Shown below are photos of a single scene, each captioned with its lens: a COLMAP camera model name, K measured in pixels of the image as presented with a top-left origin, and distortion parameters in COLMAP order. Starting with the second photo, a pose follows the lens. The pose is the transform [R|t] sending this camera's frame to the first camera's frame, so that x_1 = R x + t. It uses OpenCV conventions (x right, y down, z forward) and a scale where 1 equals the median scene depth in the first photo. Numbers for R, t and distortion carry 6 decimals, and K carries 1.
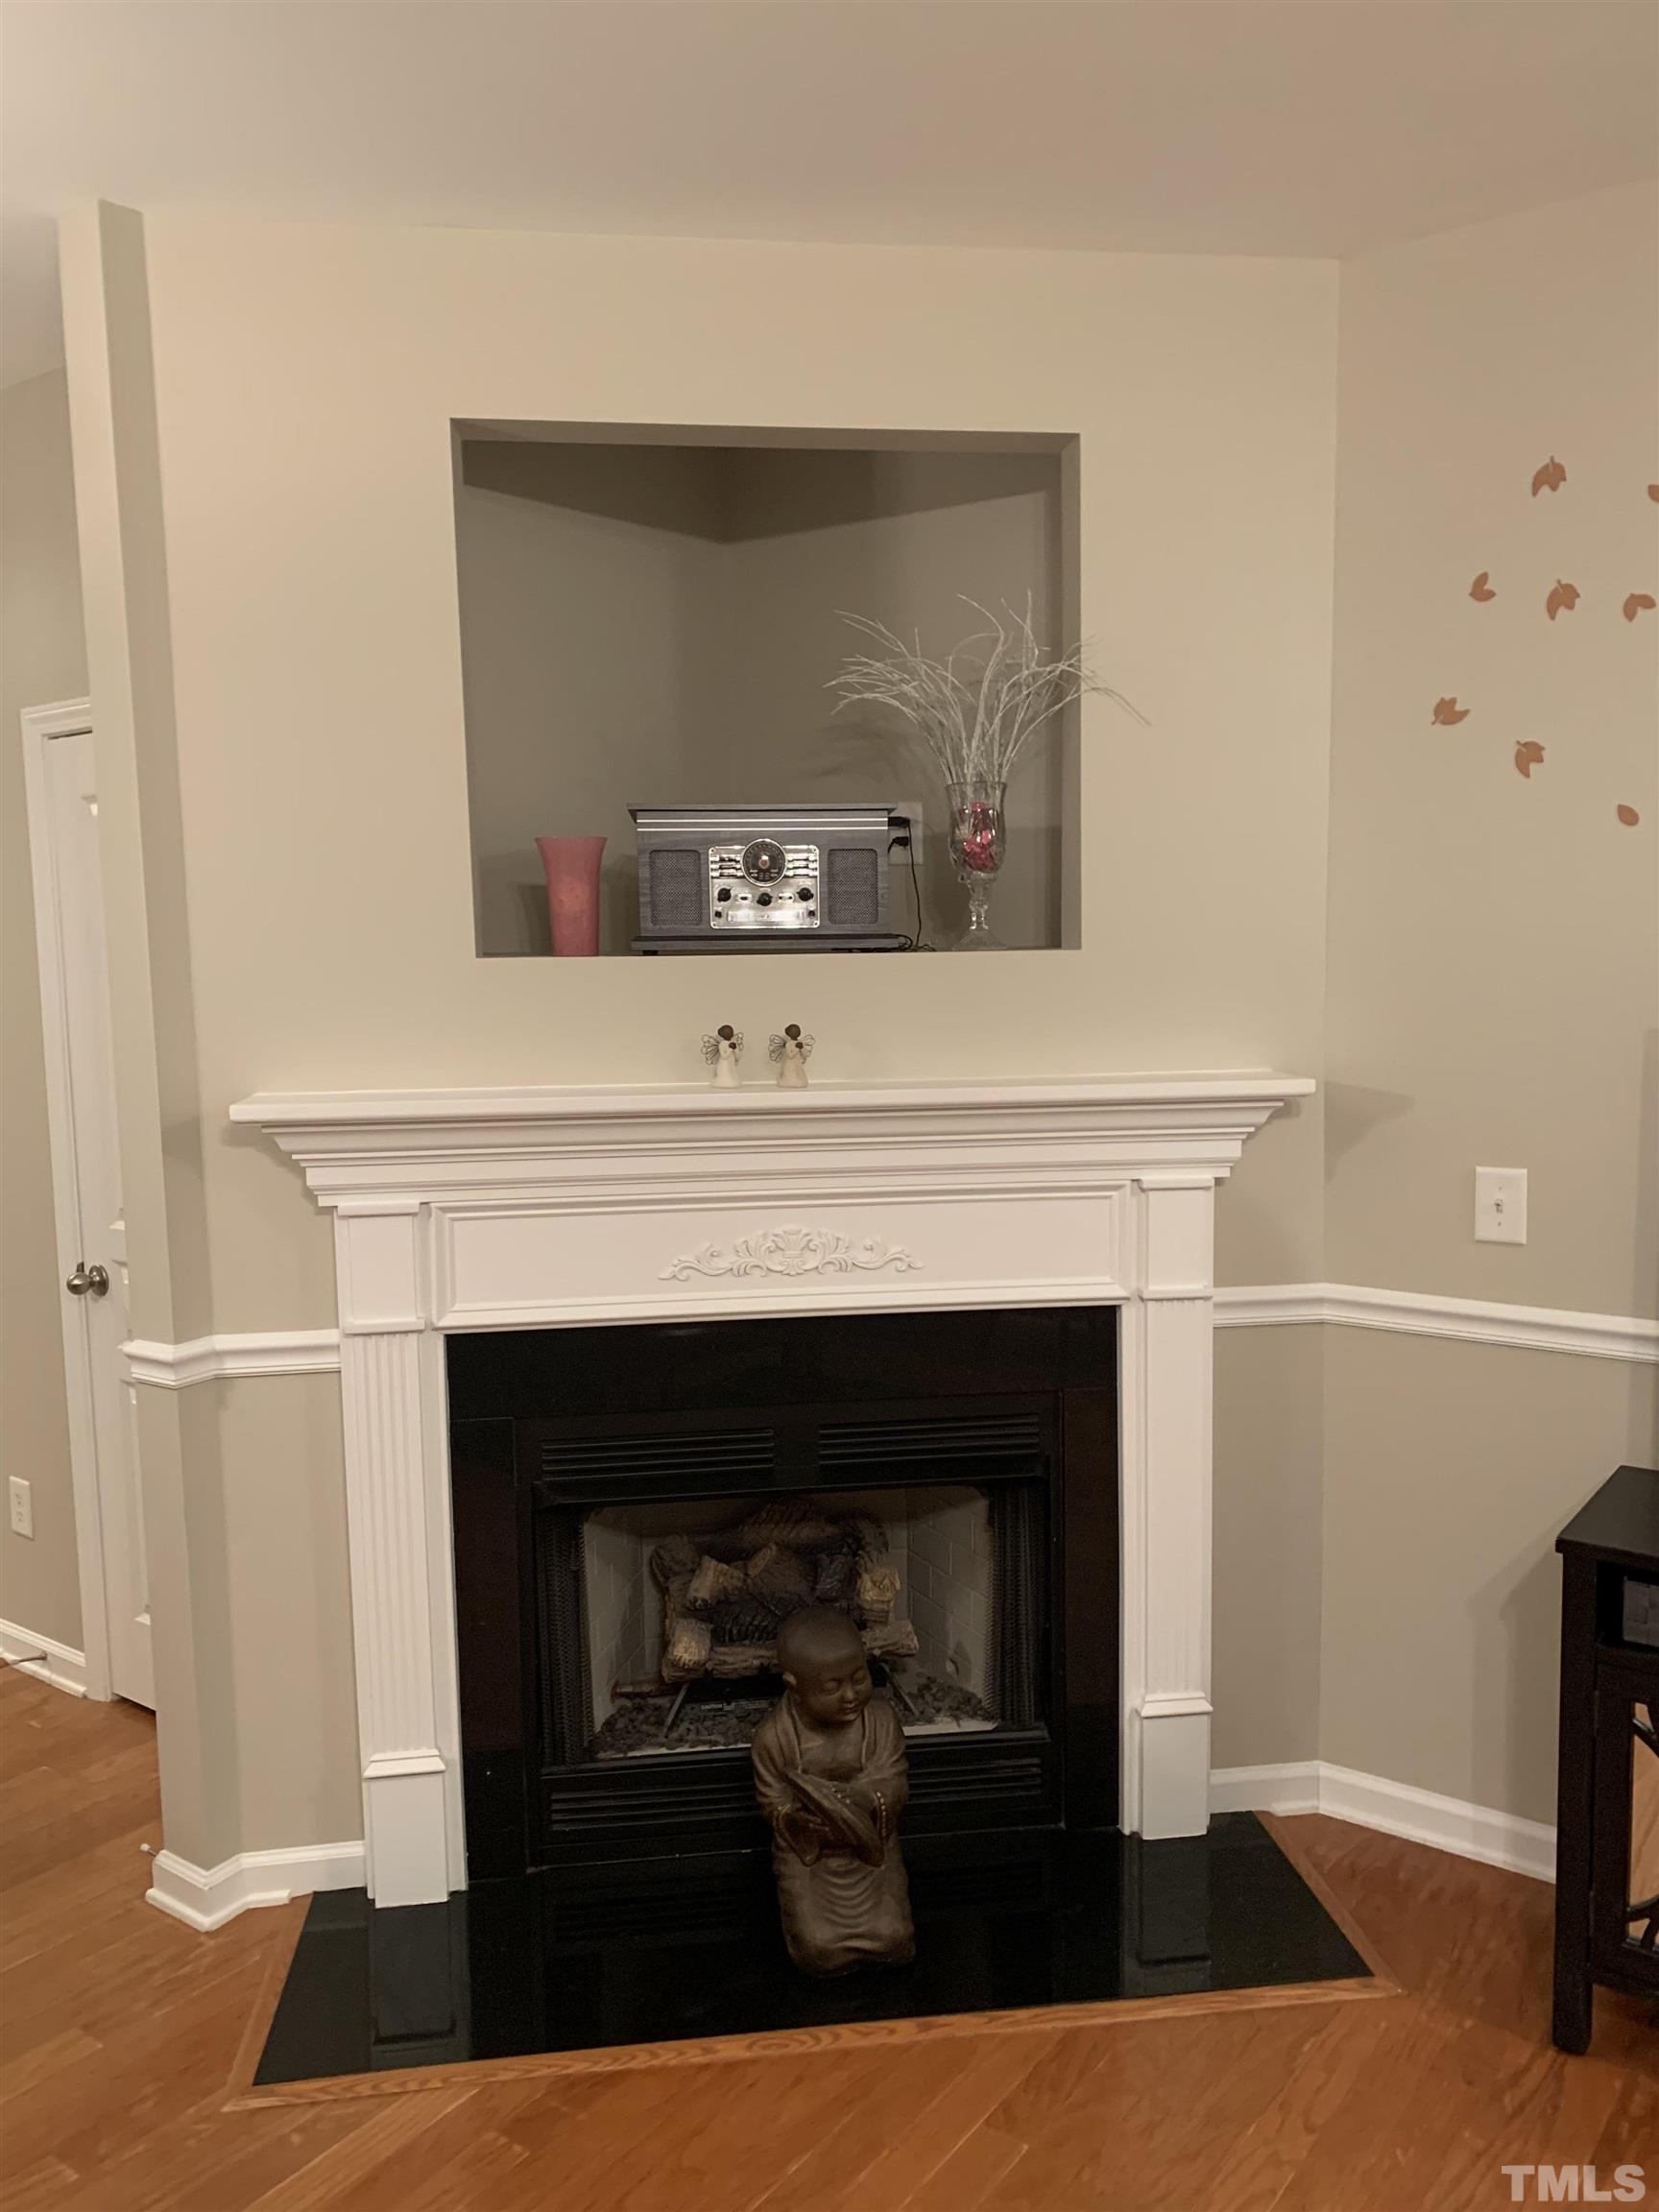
lens RADIAL K [[1677.1, 0, 833.8], [0, 1677.1, 1111.5], [0, 0, 1]] dist [0.031429, -0.032202]
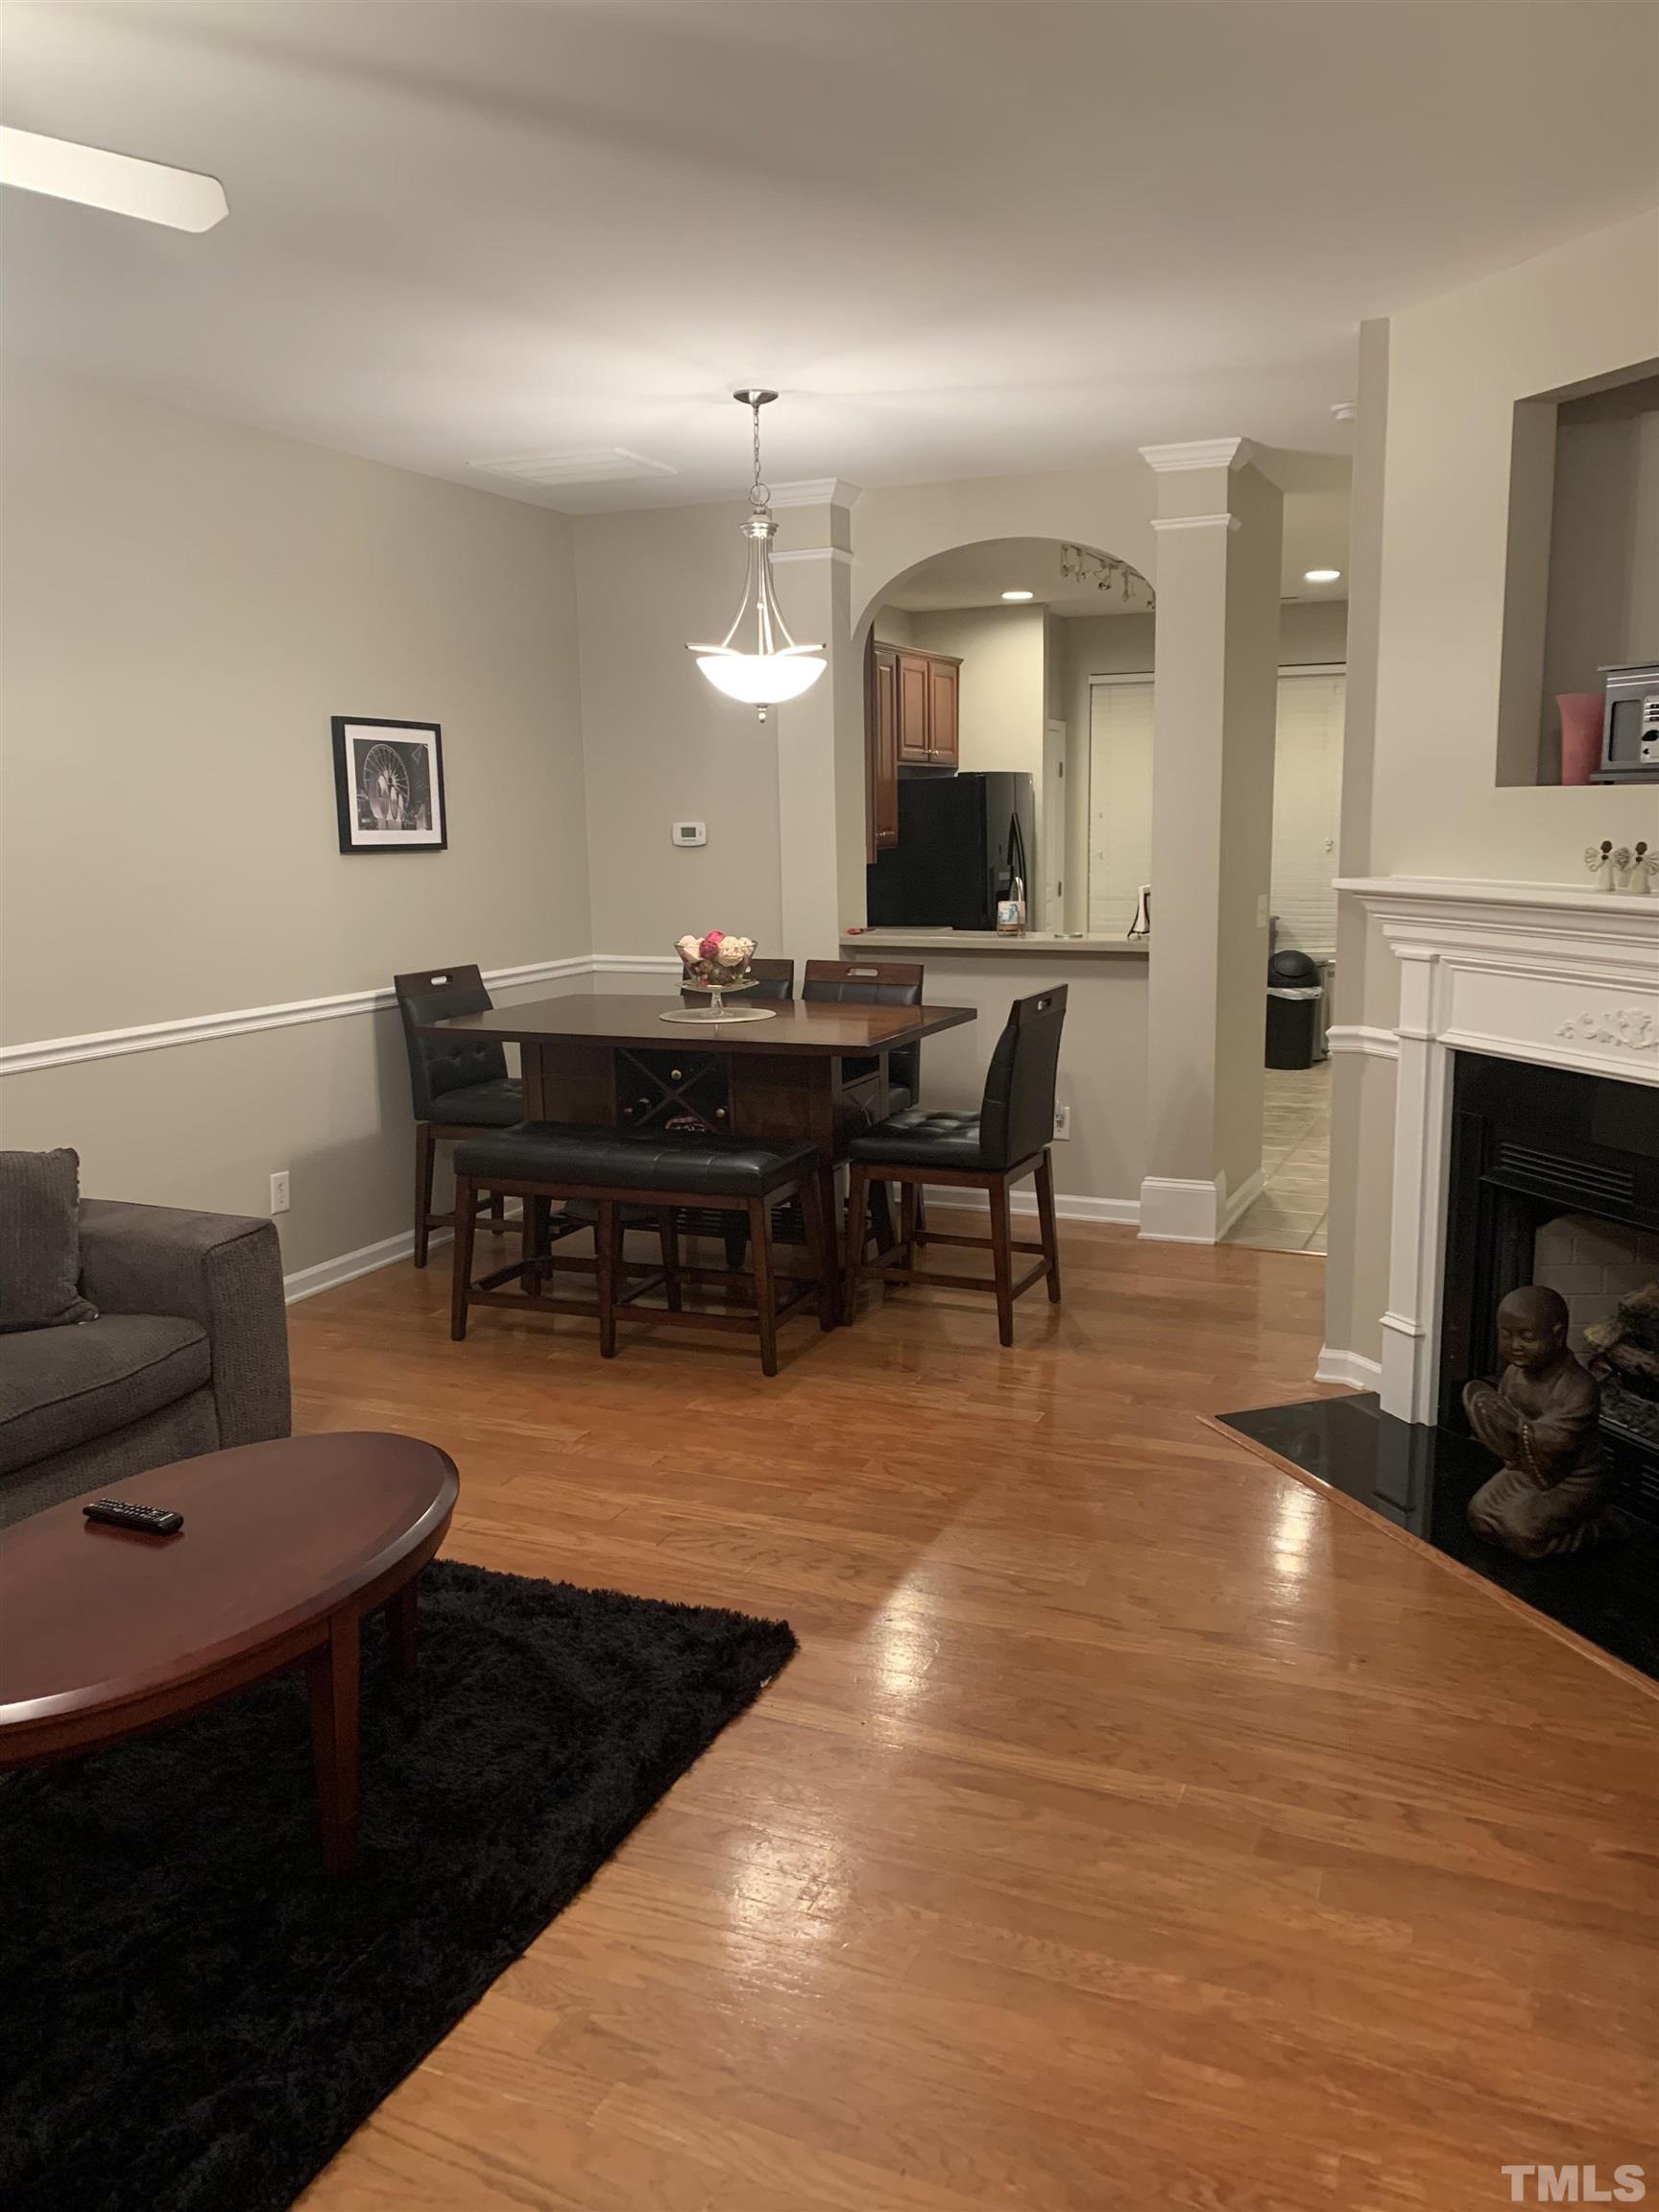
lens RADIAL K [[1677.1, 0, 838.5], [0, 1677.1, 1099.9], [0, 0, 1]] dist [0.031429, -0.032202]
pose [[0.232182, 0.183062, -0.955291, 1.062261], [-0.080113, 0.982392, 0.168784, -0.027919], [0.969368, 0.037343, 0.242759, 0.135082]]
